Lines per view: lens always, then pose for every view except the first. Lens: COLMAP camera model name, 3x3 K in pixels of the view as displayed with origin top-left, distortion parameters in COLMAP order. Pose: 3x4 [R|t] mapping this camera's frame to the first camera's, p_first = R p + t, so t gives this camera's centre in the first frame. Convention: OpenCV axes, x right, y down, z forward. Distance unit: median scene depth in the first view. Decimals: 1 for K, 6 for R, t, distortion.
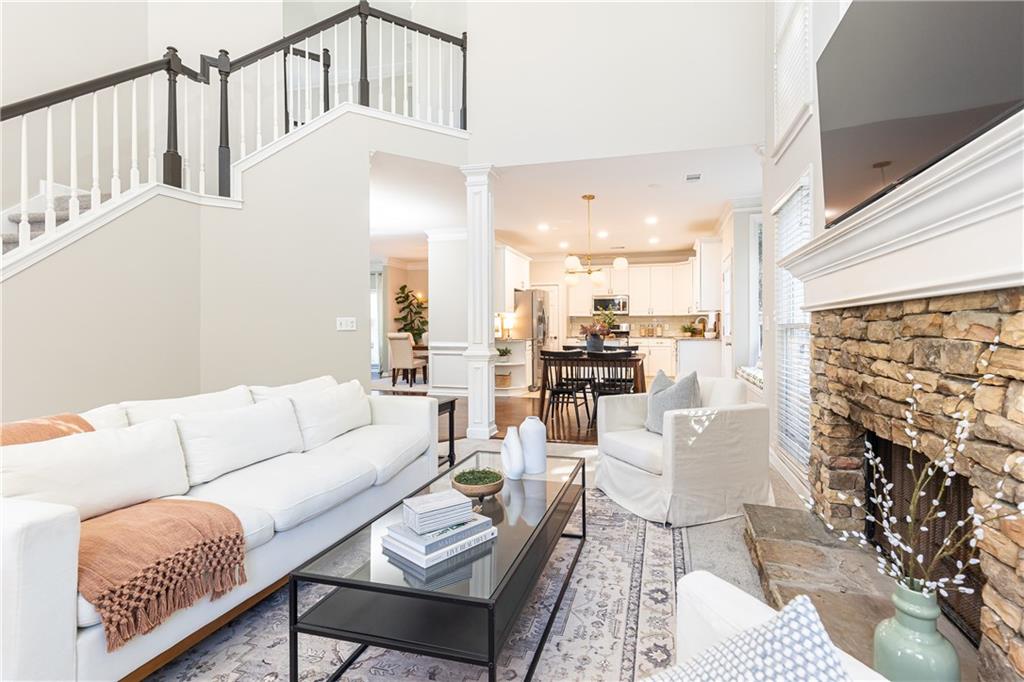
lens RADIAL K [[472.5, 0, 514.3], [0, 472.5, 335.7], [0, 0, 1]] dist [0.003839, -0.000047]
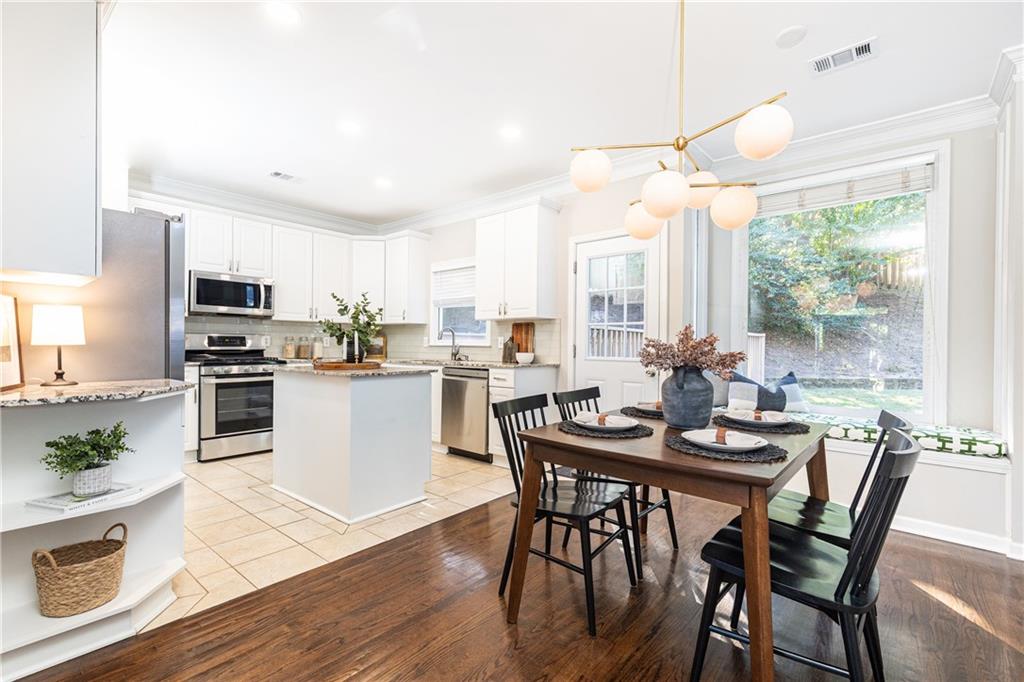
lens RADIAL K [[472.5, 0, 509.6], [0, 472.5, 340.8], [0, 0, 1]] dist [0.003839, -0.000047]
pose [[0.404428, 0.012936, 0.914478, -0.116392], [-0.000776, 0.999904, -0.013801, -0.012166], [-0.914570, 0.004872, 0.404399, 0.566493]]
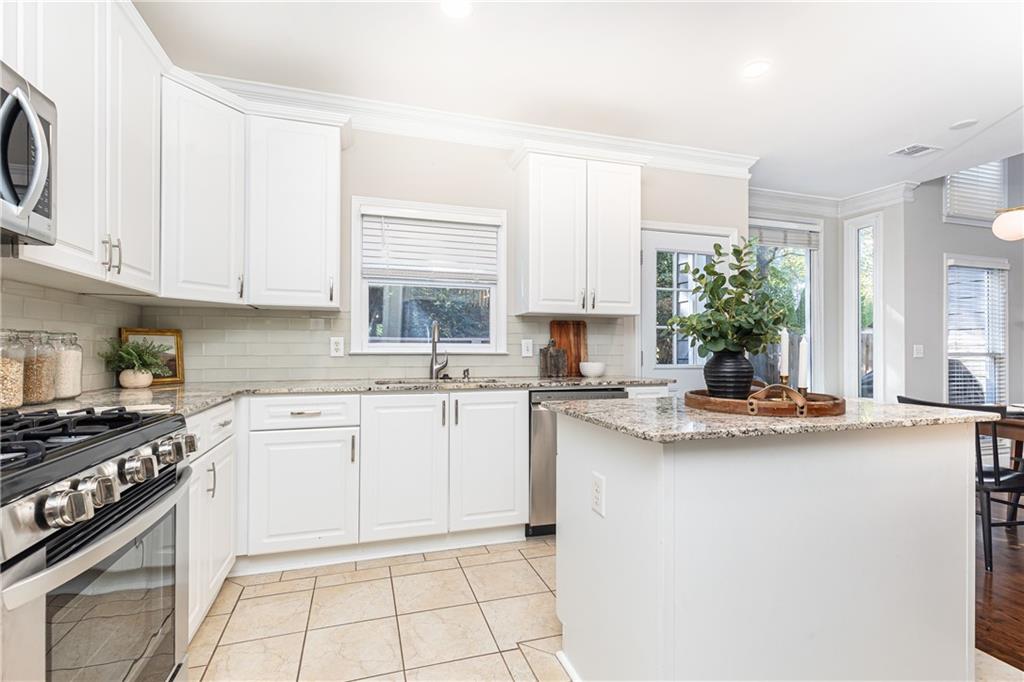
lens RADIAL K [[472.5, 0, 509.3], [0, 472.5, 341.2], [0, 0, 1]] dist [0.003839, -0.000047]
pose [[-0.568067, 0.018690, 0.822770, 0.063579], [0.005863, 0.999809, -0.018663, -0.015889], [-0.822961, -0.005778, -0.568068, 0.967414]]
